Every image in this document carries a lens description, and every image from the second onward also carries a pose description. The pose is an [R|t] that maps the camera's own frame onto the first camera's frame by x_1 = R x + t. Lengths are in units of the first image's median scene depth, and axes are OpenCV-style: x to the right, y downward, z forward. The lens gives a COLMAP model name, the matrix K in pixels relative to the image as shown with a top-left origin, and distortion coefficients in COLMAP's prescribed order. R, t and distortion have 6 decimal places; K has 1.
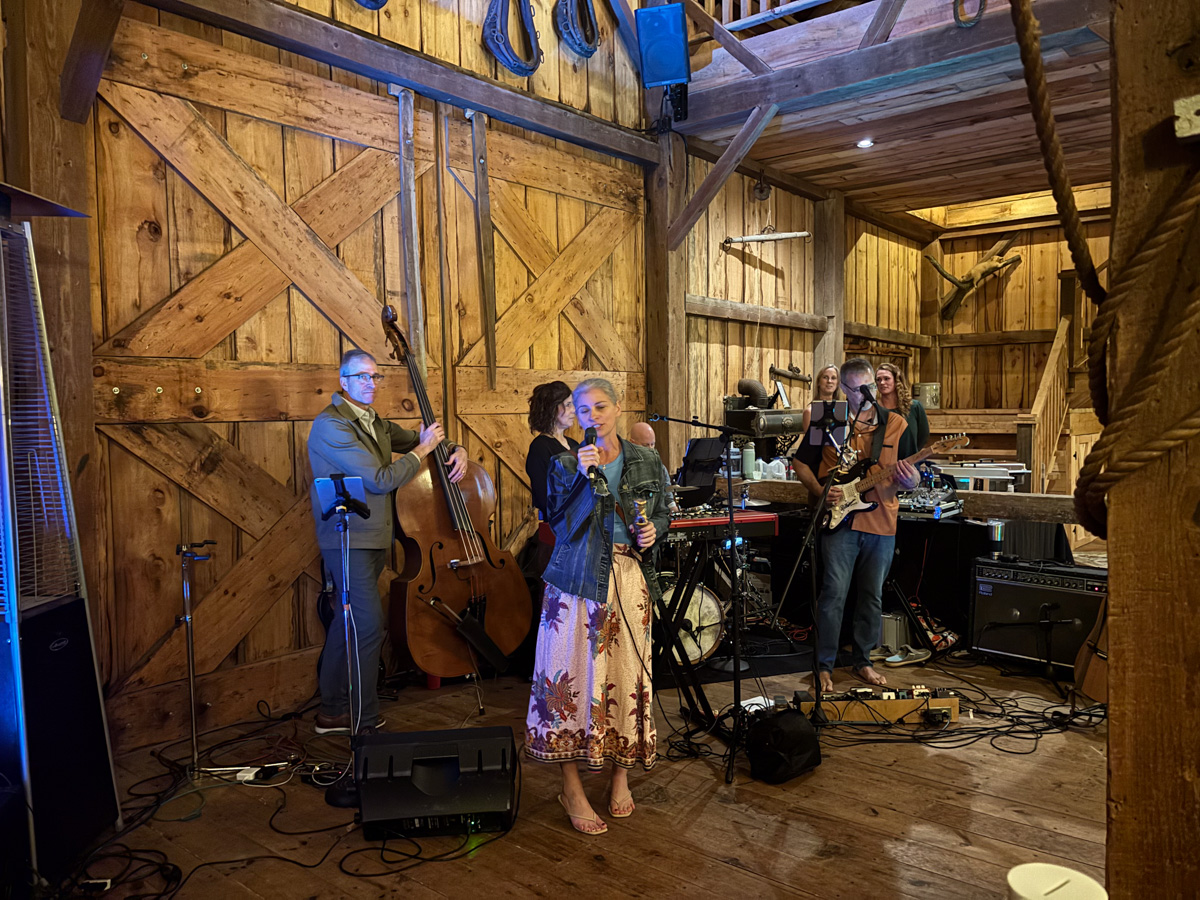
lens RADIAL K [[912.3, 0, 596.6], [0, 912.3, 443.9], [0, 0, 1]] dist [0.045633, -0.029777]
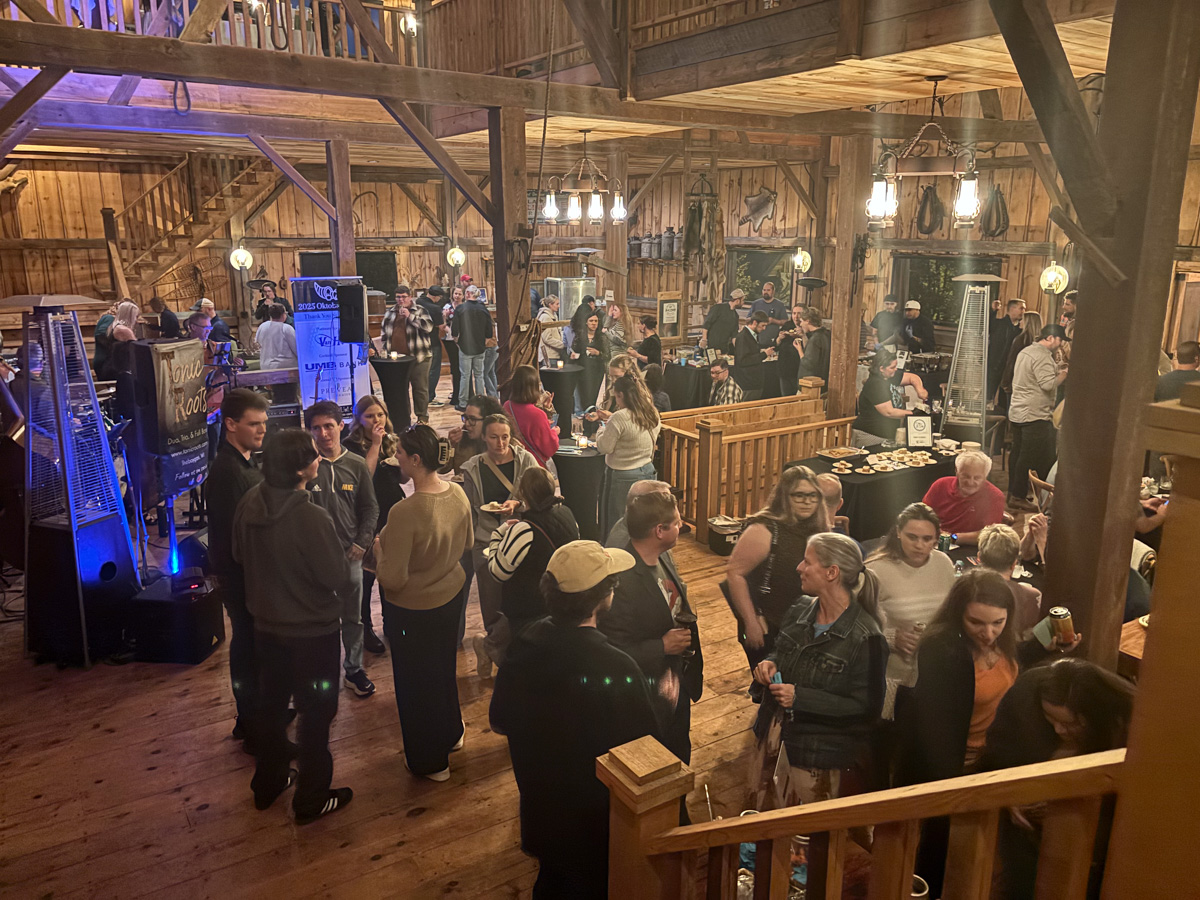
lens RADIAL K [[912.3, 0, 597.0], [0, 912.3, 449.4], [0, 0, 1]] dist [0.045633, -0.029777]
pose [[0.308753, -0.217761, 0.925879, -1.290081], [0.028080, 0.975102, 0.219974, -0.224230], [-0.950728, -0.041919, 0.307180, -0.363836]]
